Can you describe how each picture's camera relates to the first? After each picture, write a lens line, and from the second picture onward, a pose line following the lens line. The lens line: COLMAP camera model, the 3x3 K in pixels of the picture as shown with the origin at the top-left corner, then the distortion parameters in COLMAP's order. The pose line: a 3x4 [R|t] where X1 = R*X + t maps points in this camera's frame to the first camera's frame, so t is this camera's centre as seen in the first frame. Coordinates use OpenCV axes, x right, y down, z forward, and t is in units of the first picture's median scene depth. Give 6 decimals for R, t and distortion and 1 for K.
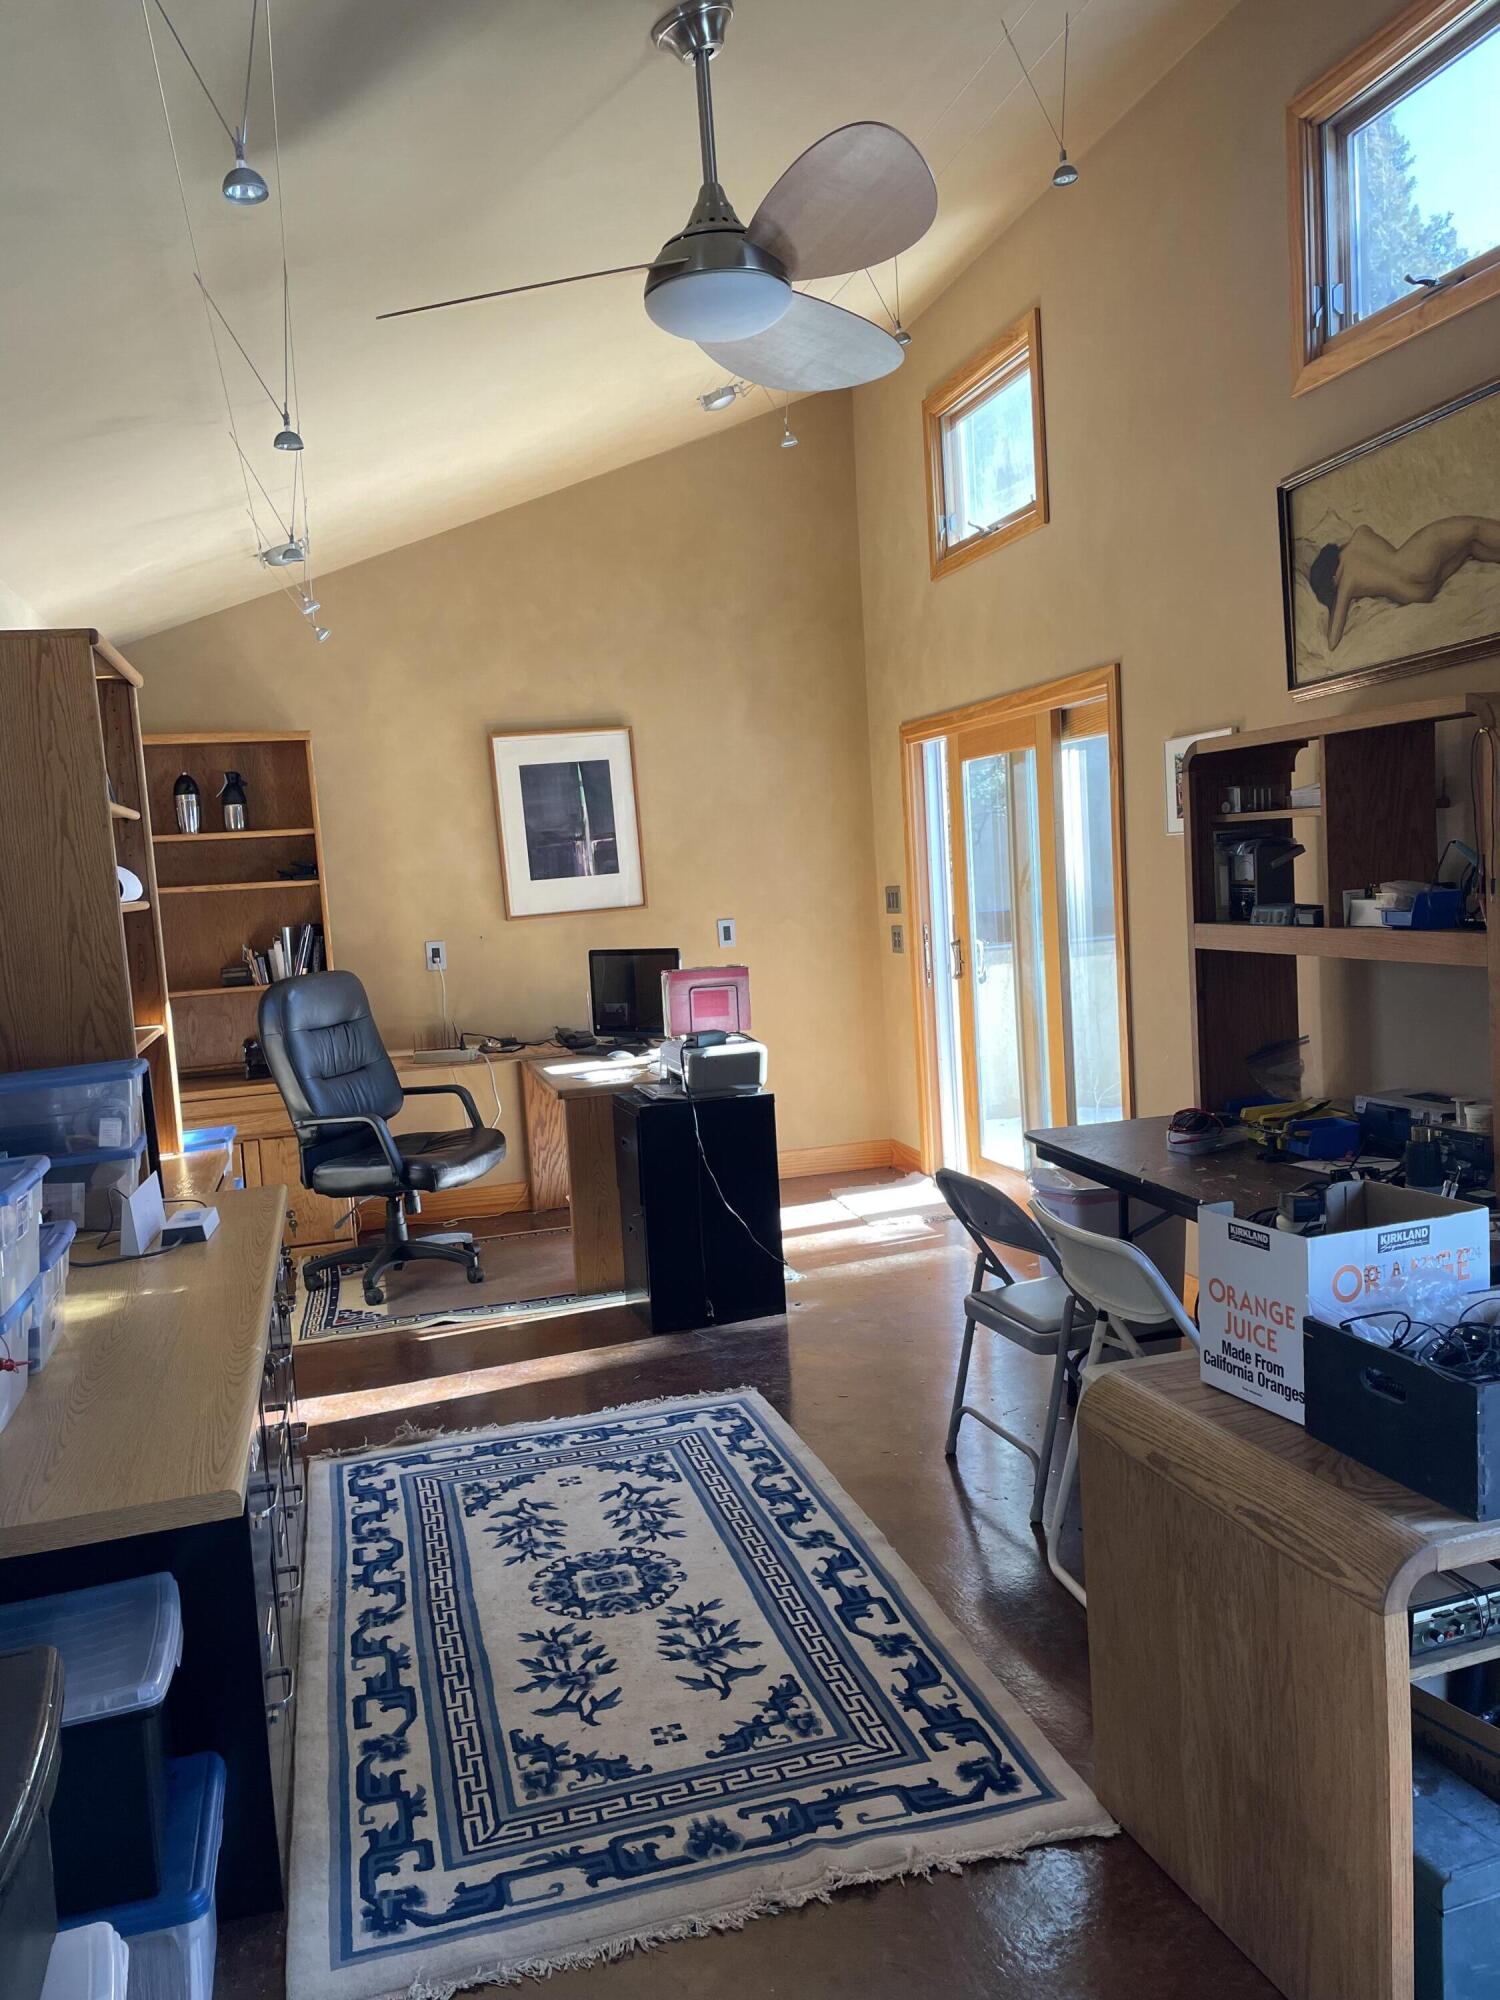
lens RADIAL K [[1513.3, 0, 753.5], [0, 1513.3, 997.6], [0, 0, 1]] dist [0.079649, -0.109119]
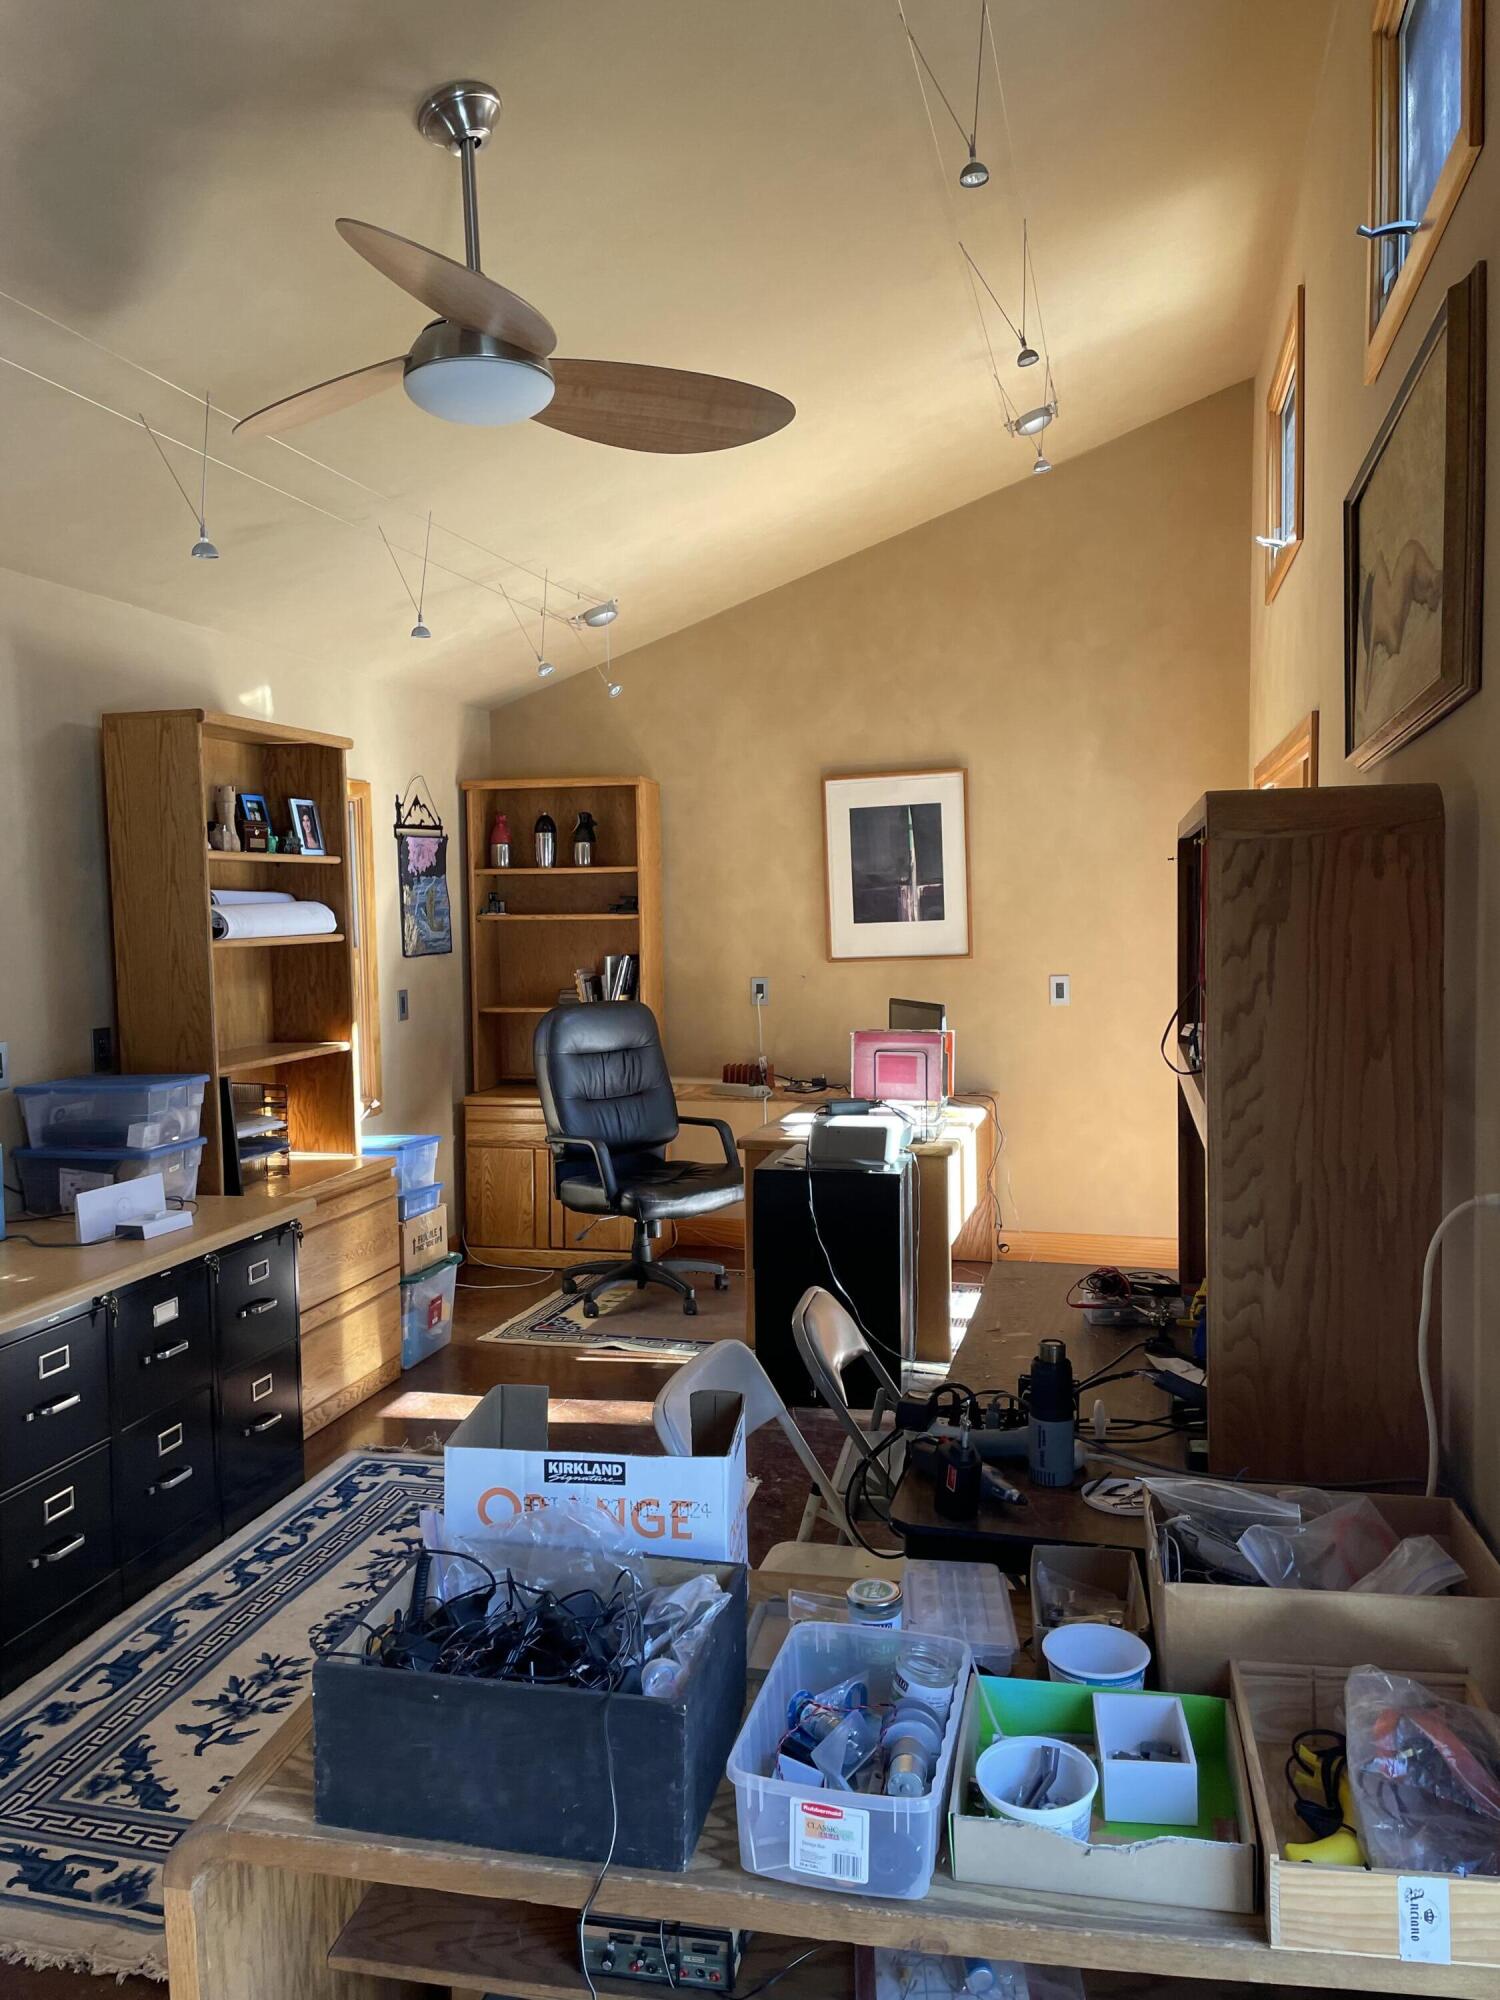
lens RADIAL K [[1513.3, 0, 745.8], [0, 1513.3, 999.1], [0, 0, 1]] dist [0.079649, -0.109119]
pose [[0.865062, 0.080309, -0.495195, 0.358549], [-0.082294, 0.996448, 0.017841, -0.049150], [0.494869, 0.025318, 0.868599, 0.126454]]
